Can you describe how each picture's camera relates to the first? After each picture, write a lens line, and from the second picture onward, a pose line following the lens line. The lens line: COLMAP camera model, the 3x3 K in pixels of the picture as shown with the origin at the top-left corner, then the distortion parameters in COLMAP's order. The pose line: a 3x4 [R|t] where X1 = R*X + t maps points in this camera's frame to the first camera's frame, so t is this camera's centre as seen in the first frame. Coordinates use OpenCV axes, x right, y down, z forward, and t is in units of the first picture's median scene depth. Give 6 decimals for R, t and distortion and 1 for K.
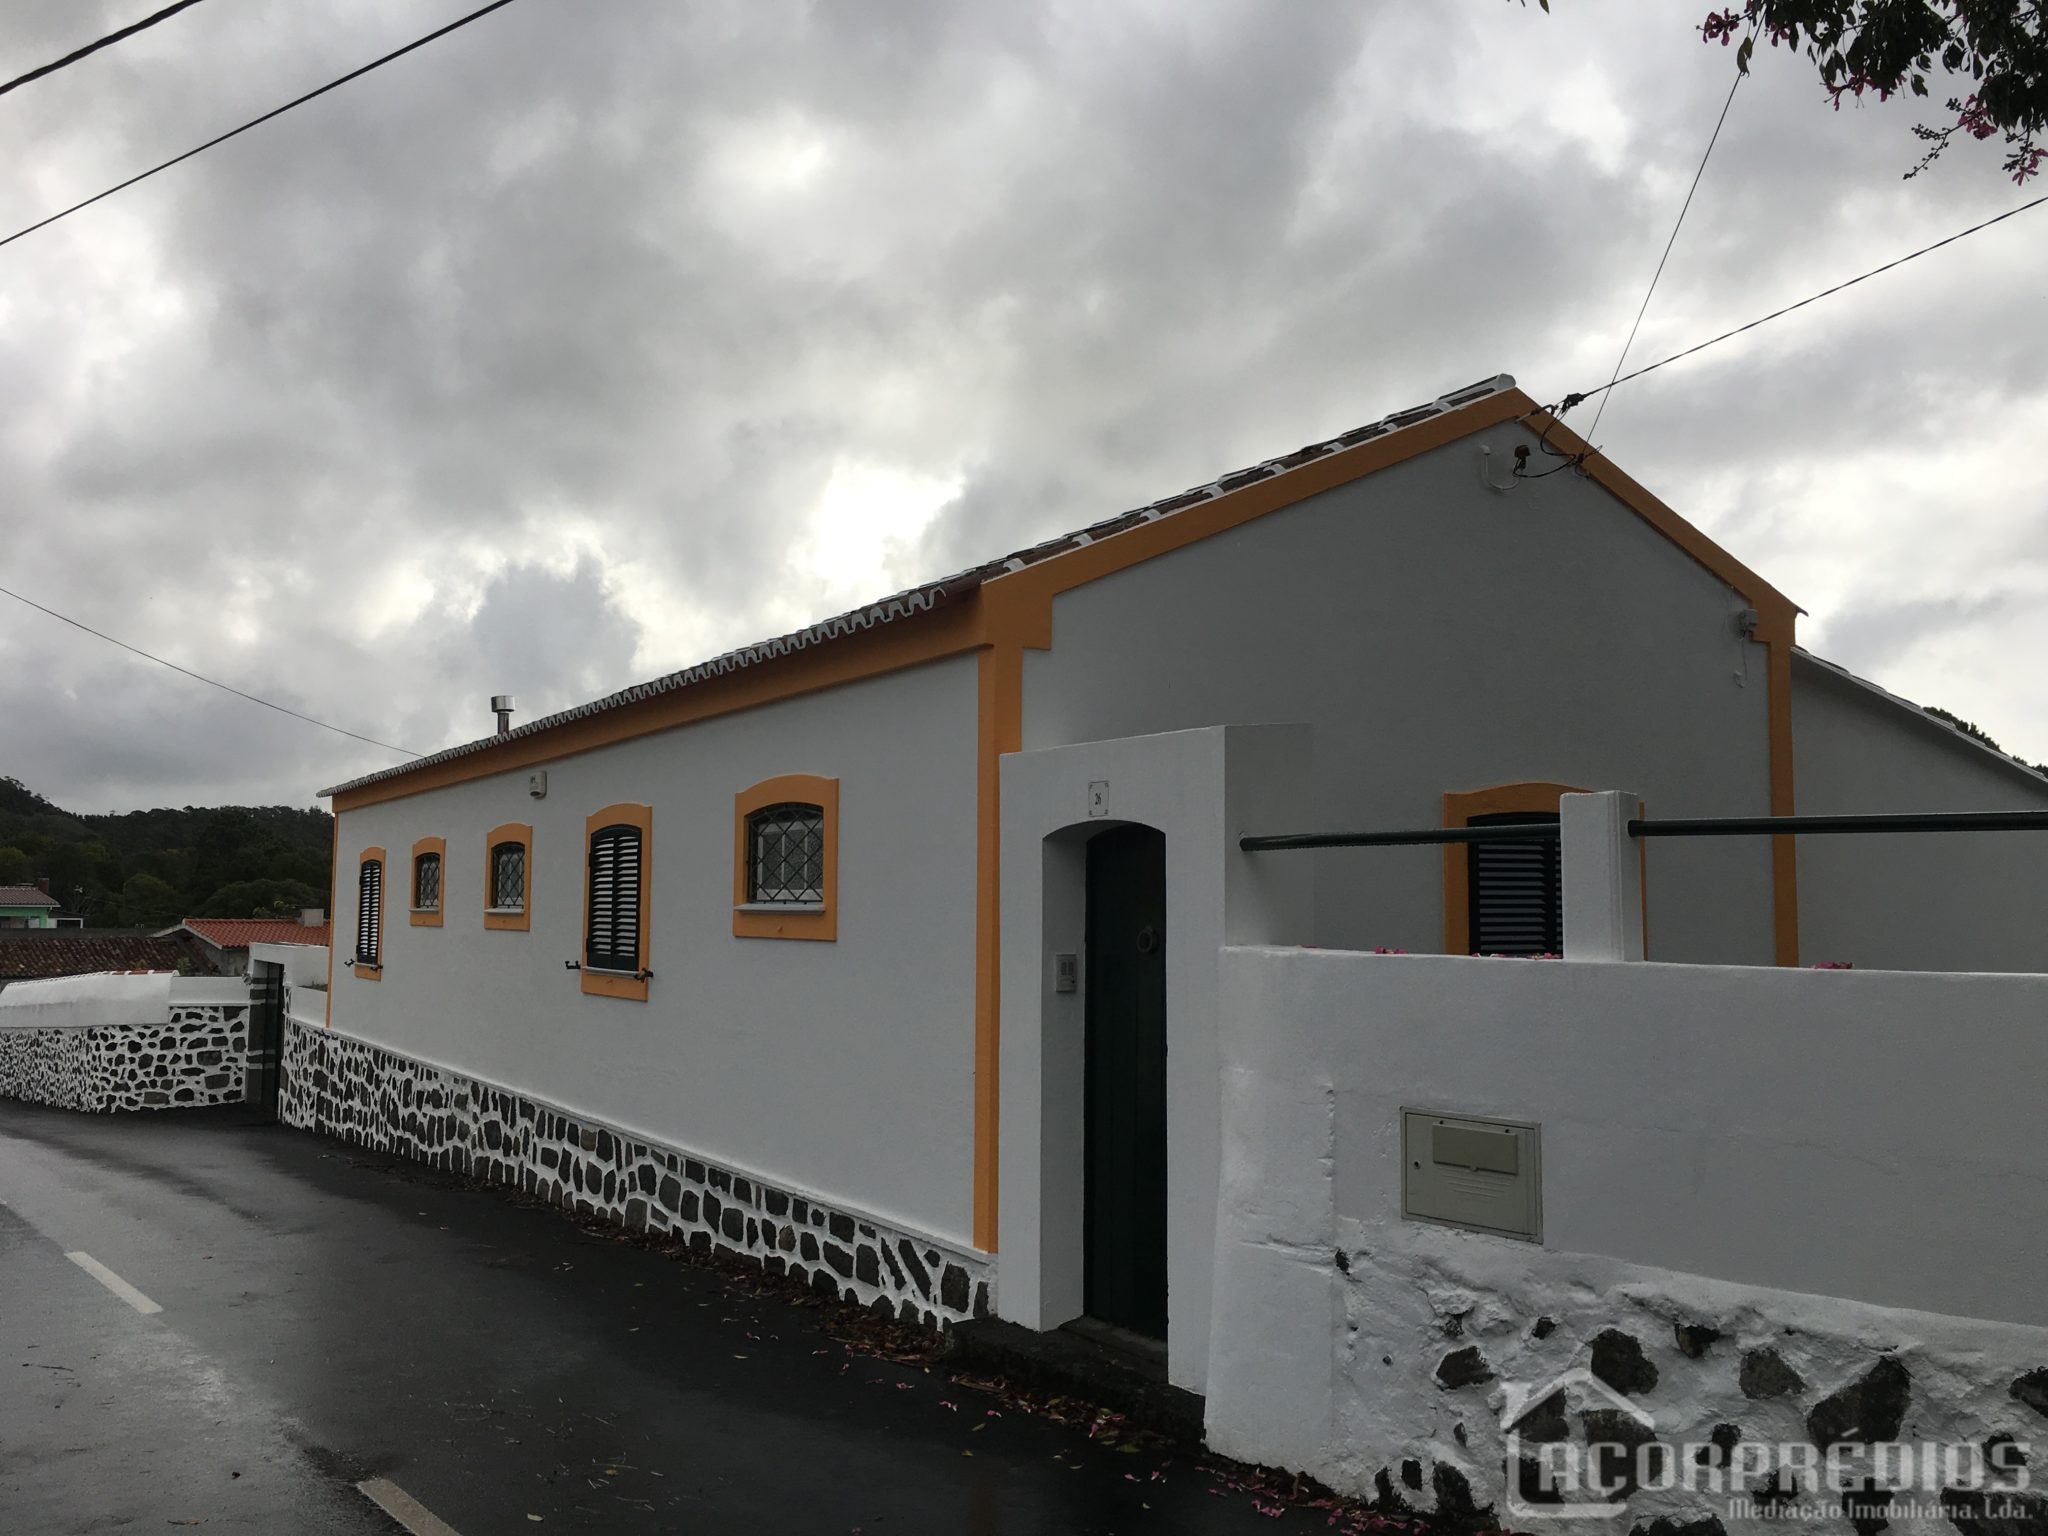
lens RADIAL K [[1747.2, 0, 1024.0], [0, 1747.2, 768.0], [0, 0, 1]] dist [0.077203, -0.135312]
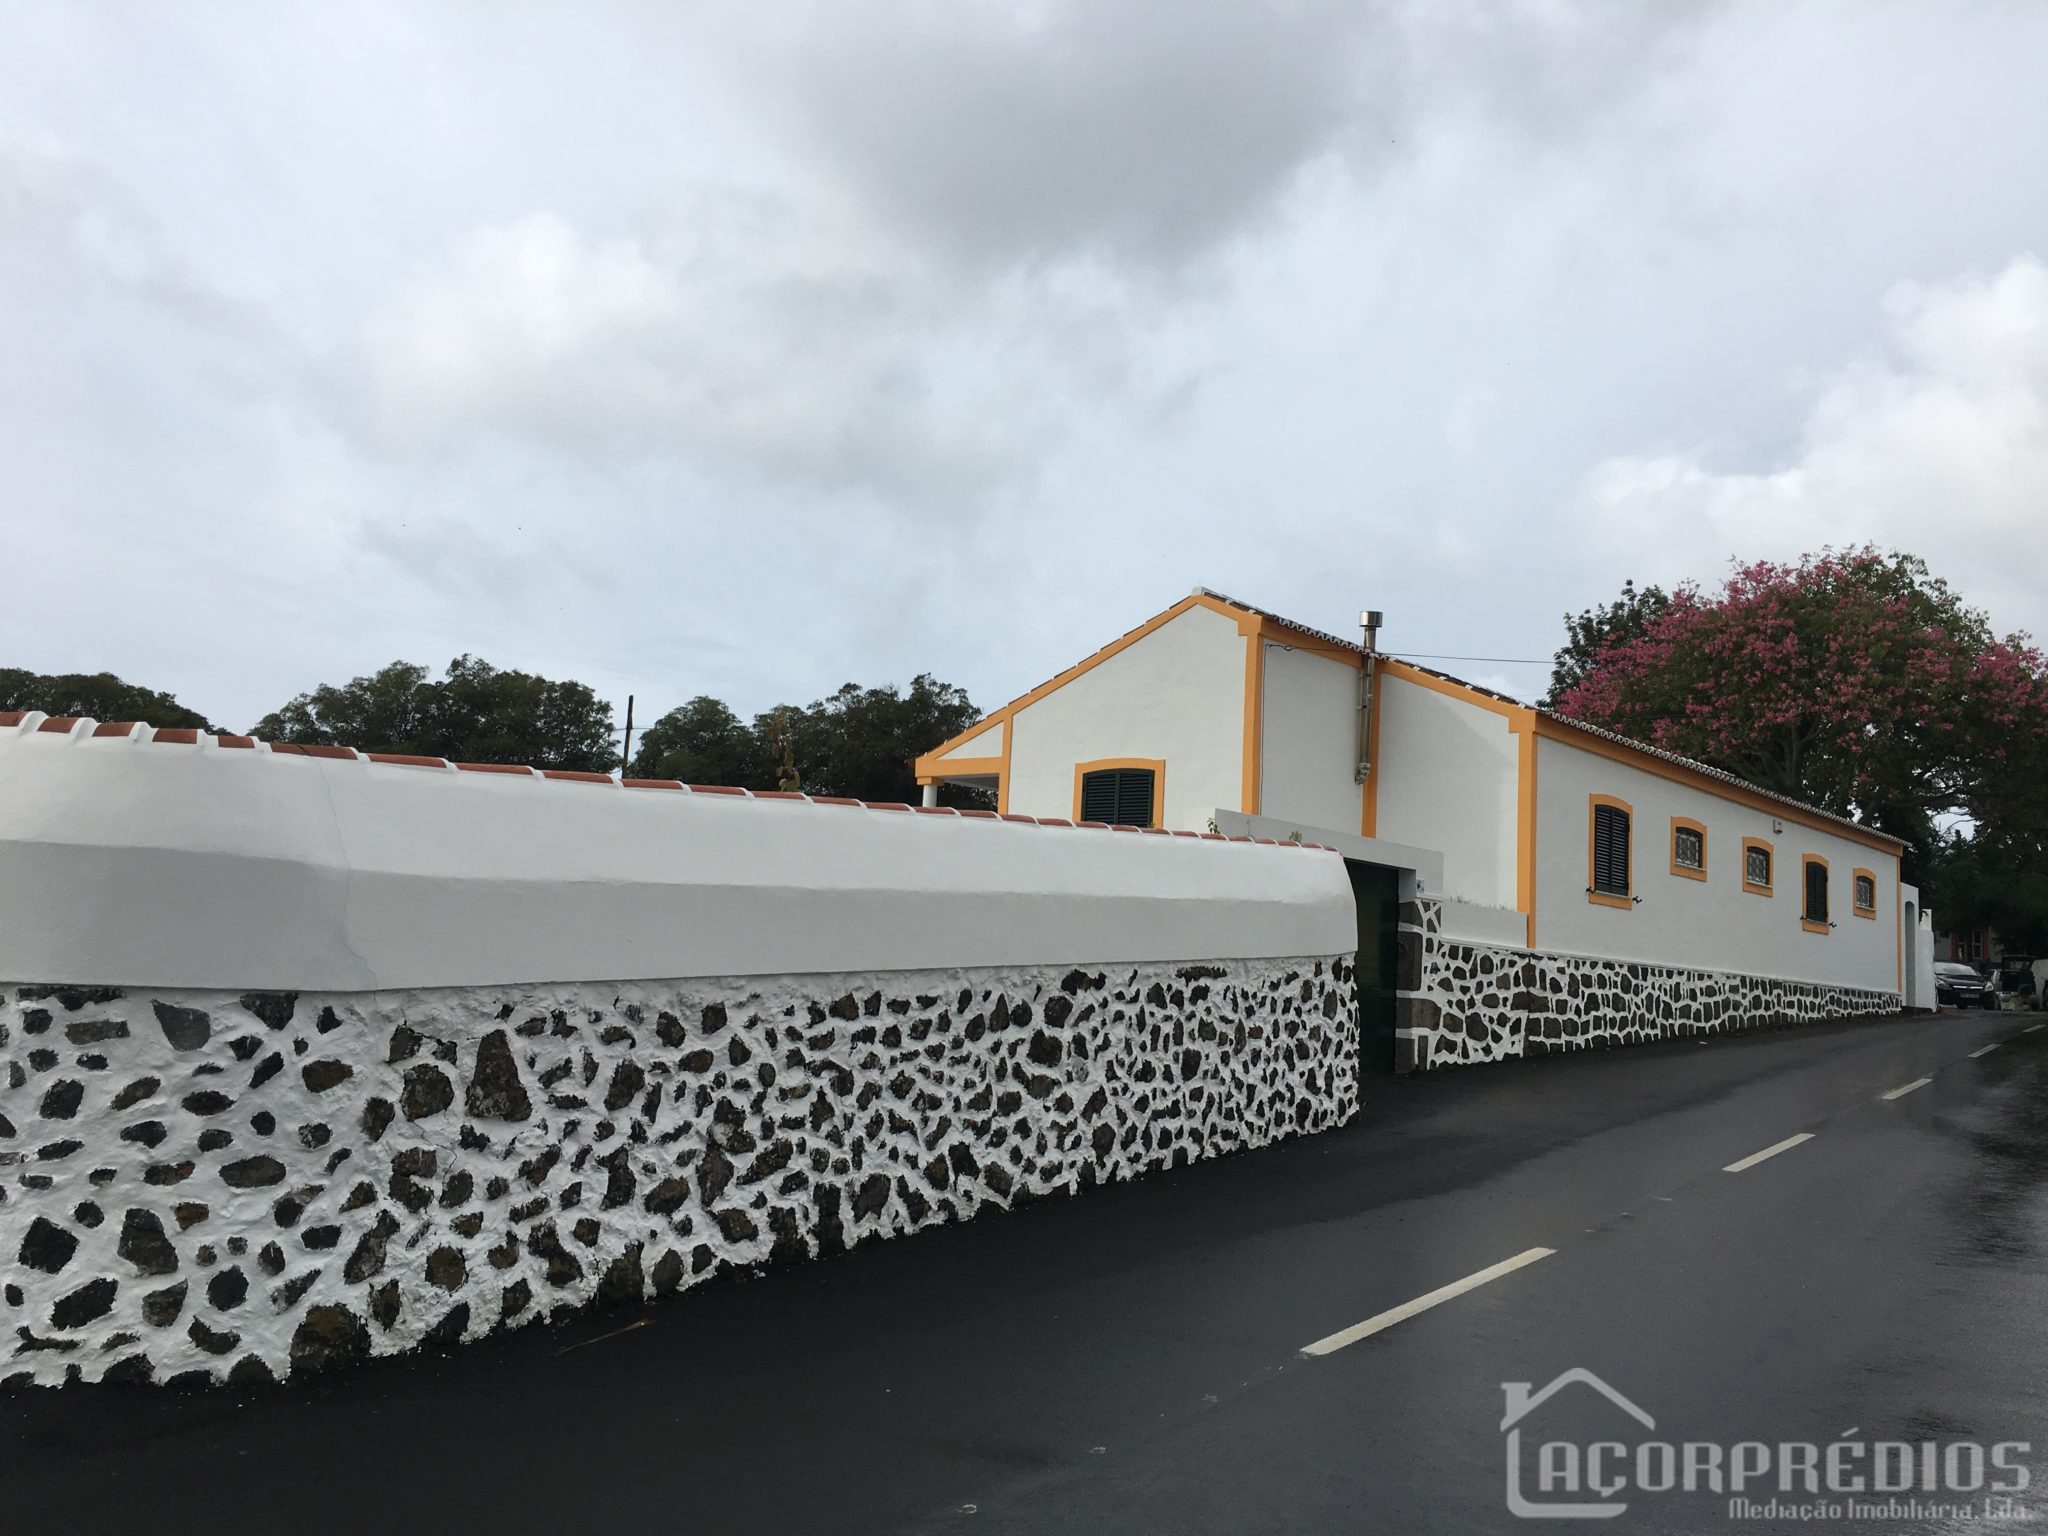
lens RADIAL K [[1747.2, 0, 1024.0], [0, 1747.2, 768.0], [0, 0, 1]] dist [0.077203, -0.135312]
pose [[-0.330739, 0.077512, 0.940534, -1.995804], [-0.145885, 0.980442, -0.132102, 0.356001], [-0.932378, -0.180901, -0.312963, 2.577596]]
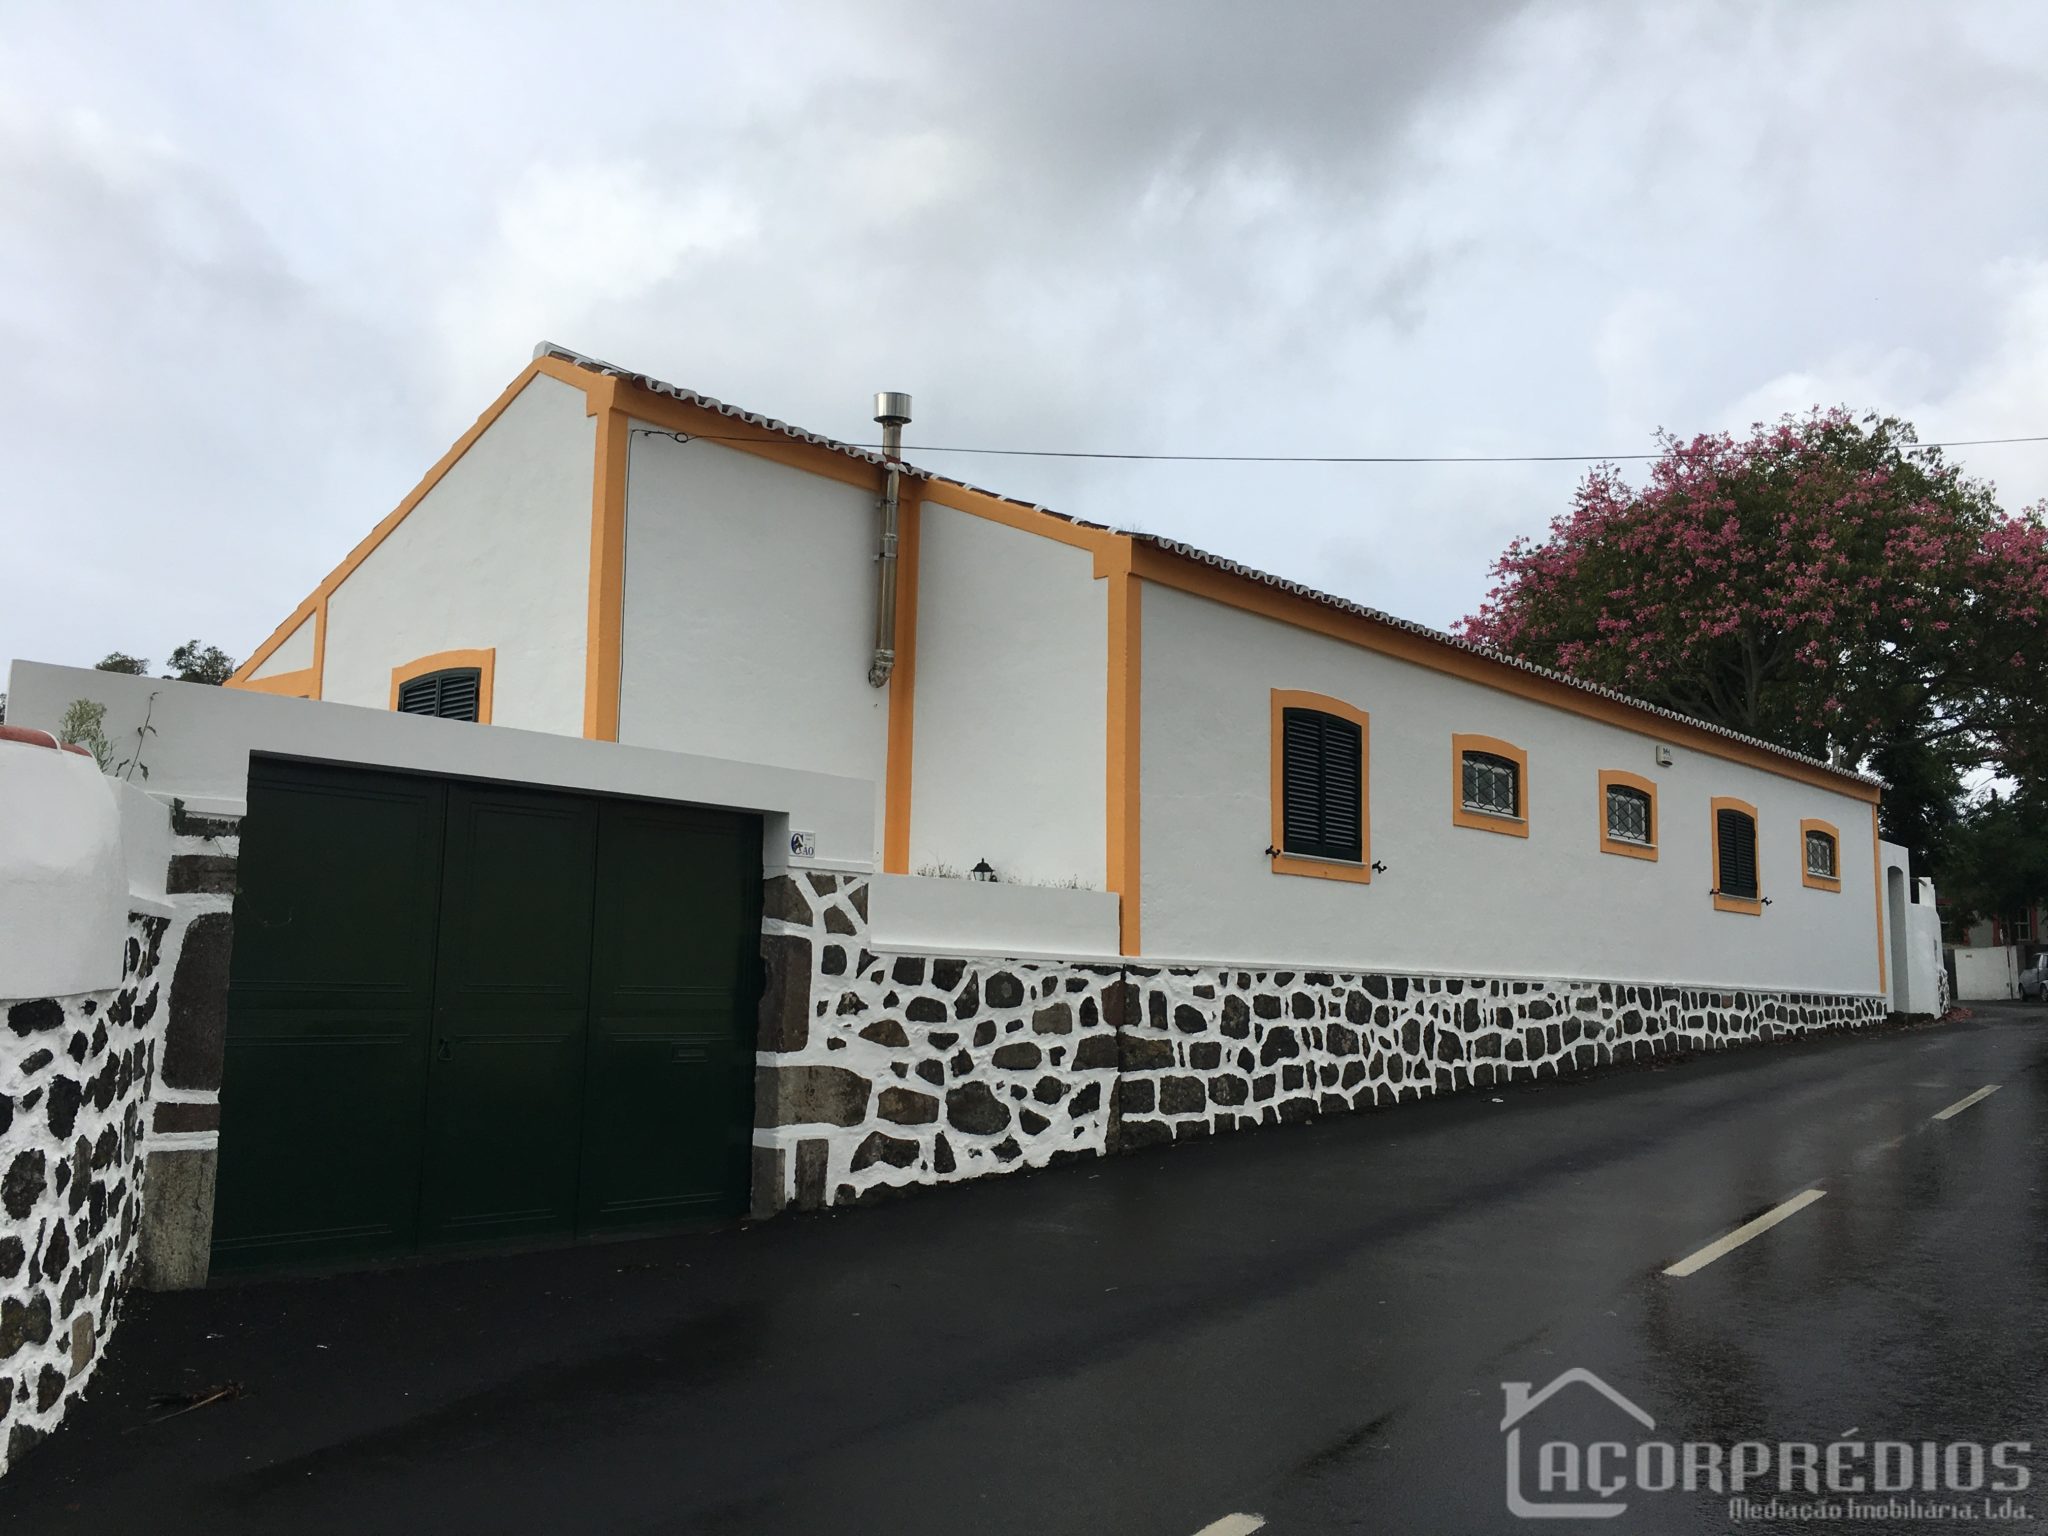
lens RADIAL K [[1747.2, 0, 1024.0], [0, 1747.2, 768.0], [0, 0, 1]] dist [0.077203, -0.135312]
pose [[-0.303262, 0.095838, 0.948075, -1.475663], [-0.113464, 0.984220, -0.135786, 0.272007], [-0.946128, -0.148751, -0.287603, 1.944085]]
